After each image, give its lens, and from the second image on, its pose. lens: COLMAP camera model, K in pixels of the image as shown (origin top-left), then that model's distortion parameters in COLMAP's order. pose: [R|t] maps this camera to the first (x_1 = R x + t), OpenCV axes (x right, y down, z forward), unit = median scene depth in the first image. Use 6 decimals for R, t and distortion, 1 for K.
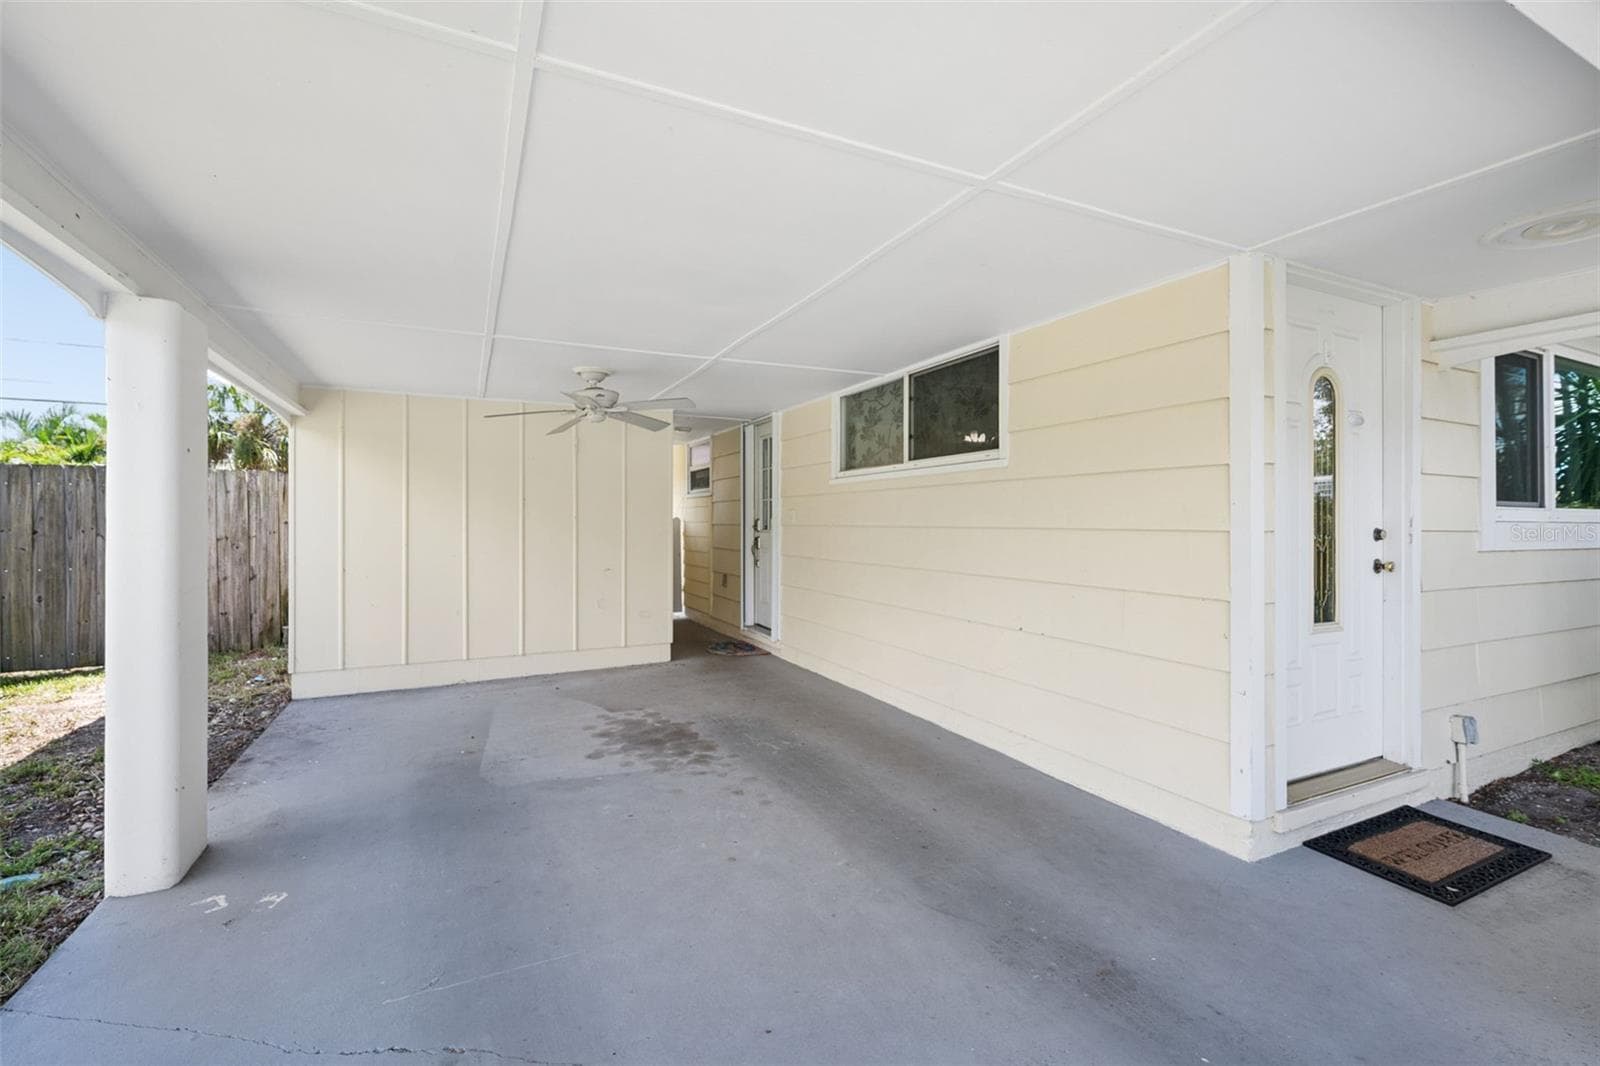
lens RADIAL K [[688.3, 0, 800.0], [0, 688.3, 533.0], [0, 0, 1]] dist [-0.000425, -0.000552]
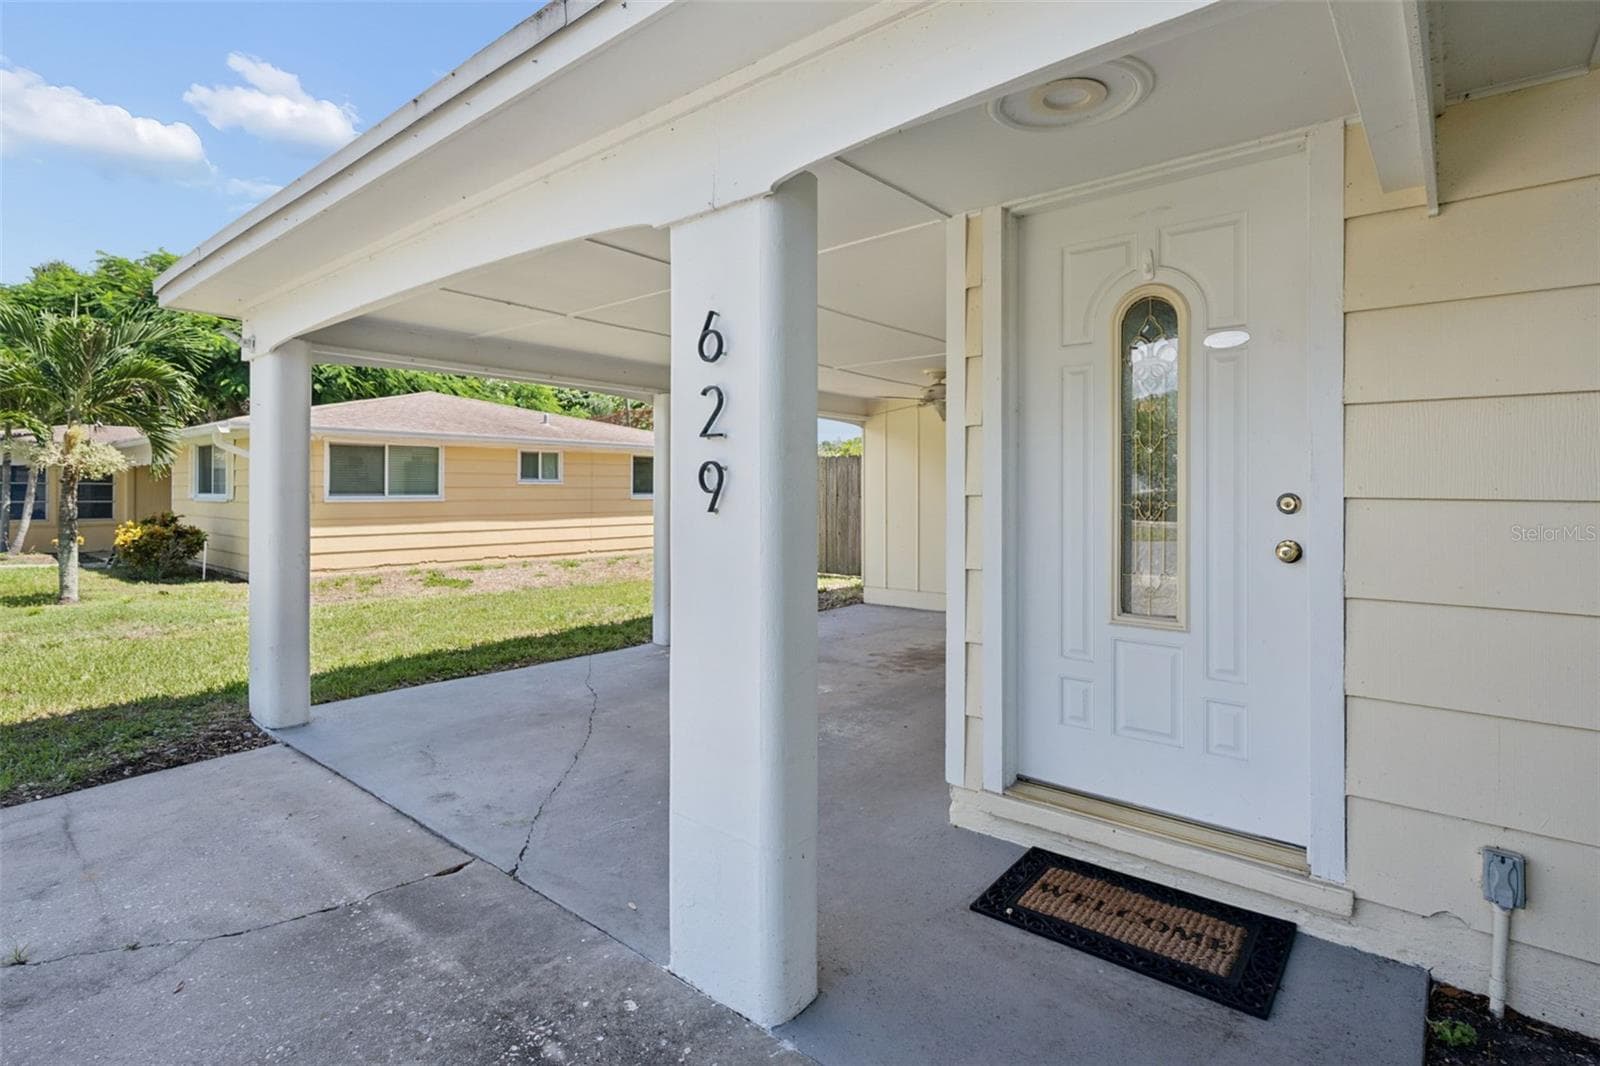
lens RADIAL K [[784.2, 0, 822.1], [0, 784.2, 516.5], [0, 0, 1]] dist [-0.000062, -0.000190]
pose [[0.408950, 0.023514, -0.912254, 0.841055], [0.004333, 0.999607, 0.027708, -0.002871], [0.912546, -0.015283, 0.408688, 0.188249]]
